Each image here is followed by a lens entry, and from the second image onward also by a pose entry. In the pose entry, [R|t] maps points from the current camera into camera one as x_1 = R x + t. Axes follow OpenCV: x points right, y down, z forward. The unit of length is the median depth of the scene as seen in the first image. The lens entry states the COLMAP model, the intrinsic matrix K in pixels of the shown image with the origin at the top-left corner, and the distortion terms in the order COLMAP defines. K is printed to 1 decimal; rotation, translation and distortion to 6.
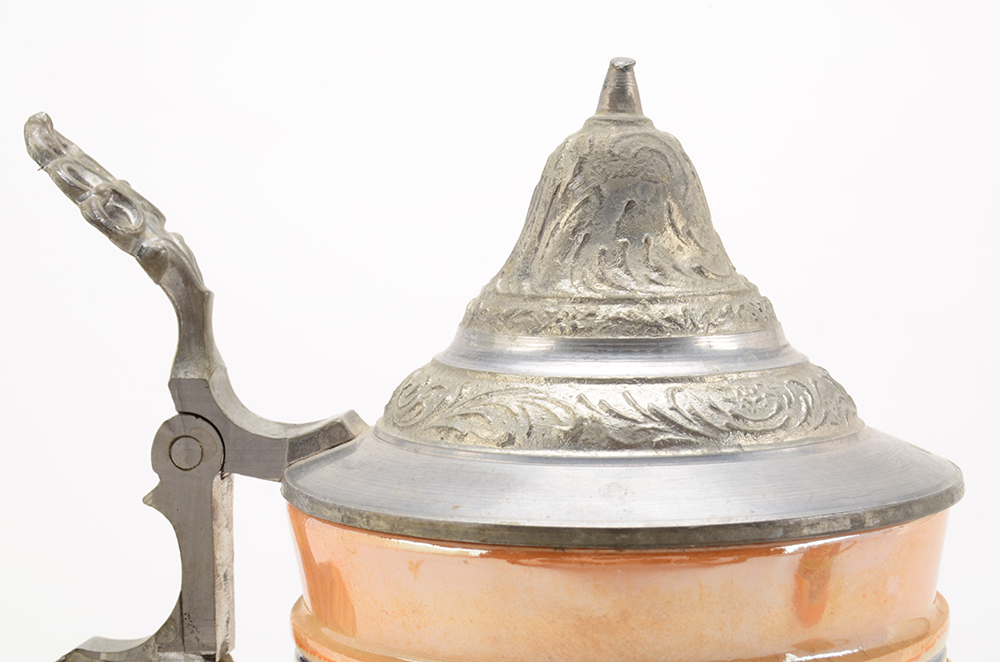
lens RADIAL K [[2258.0, 0, 492.2], [0, 2258.0, 328.6], [0, 0, 1]] dist [-0.066808, 0.000000]
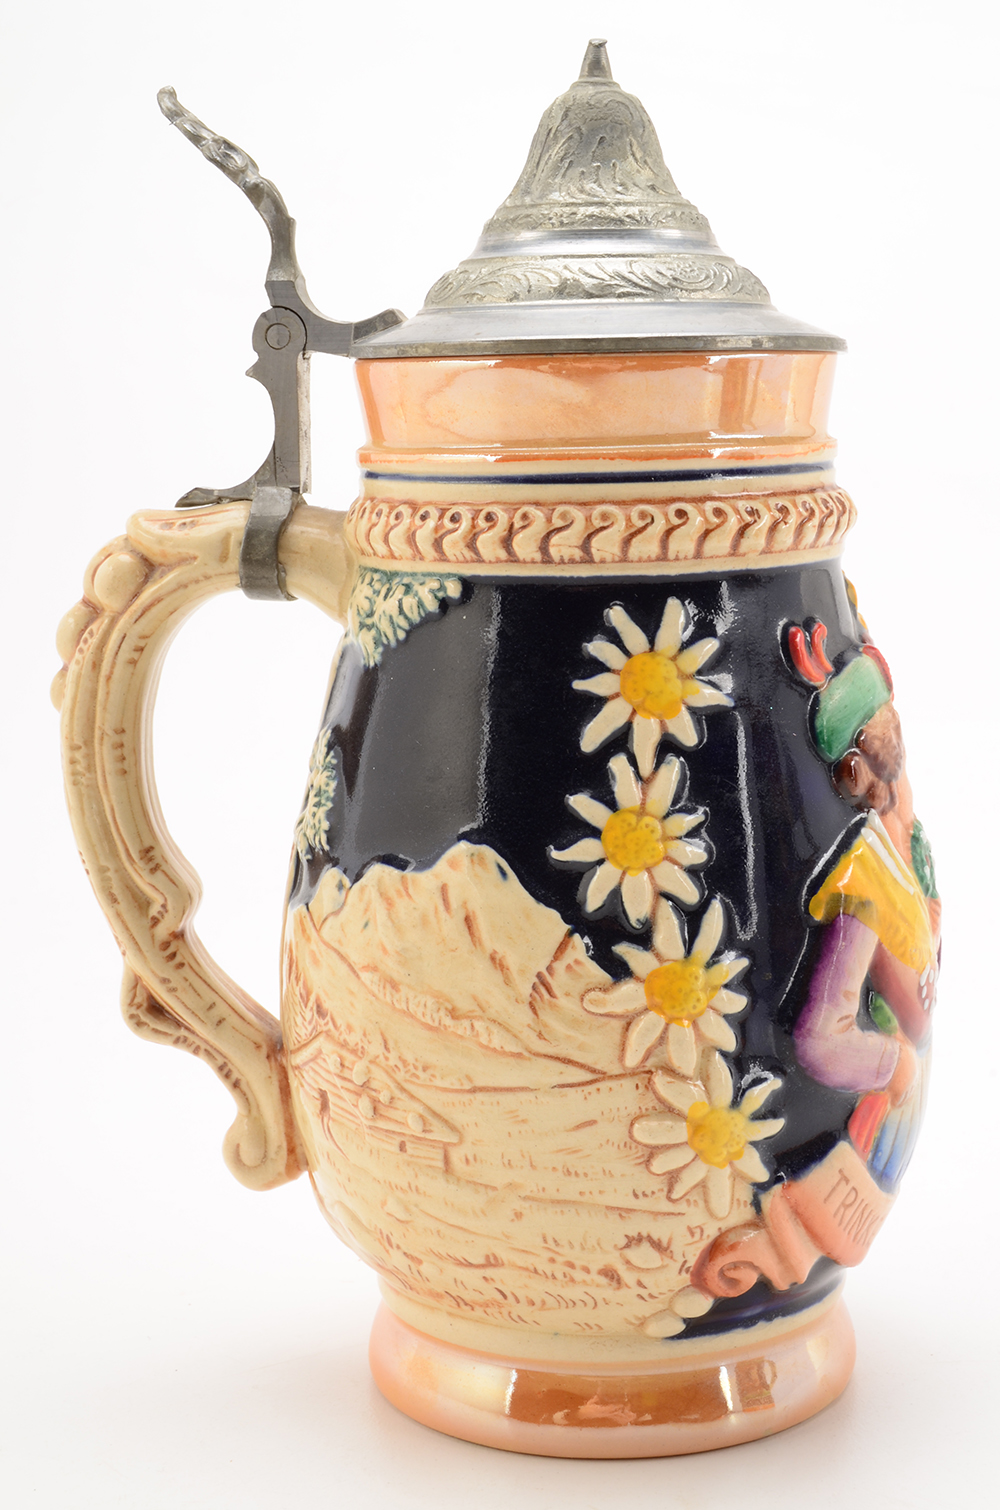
lens RADIAL K [[2639.8, 0, 508.0], [0, 2639.8, 750.0], [0, 0, 1]] dist [-0.108464, 0.000000]
pose [[0.999991, -0.004153, -0.000503, 0.002409], [0.004177, 0.997946, 0.063920, 0.211060], [0.000236, -0.063921, 0.997955, -0.618373]]
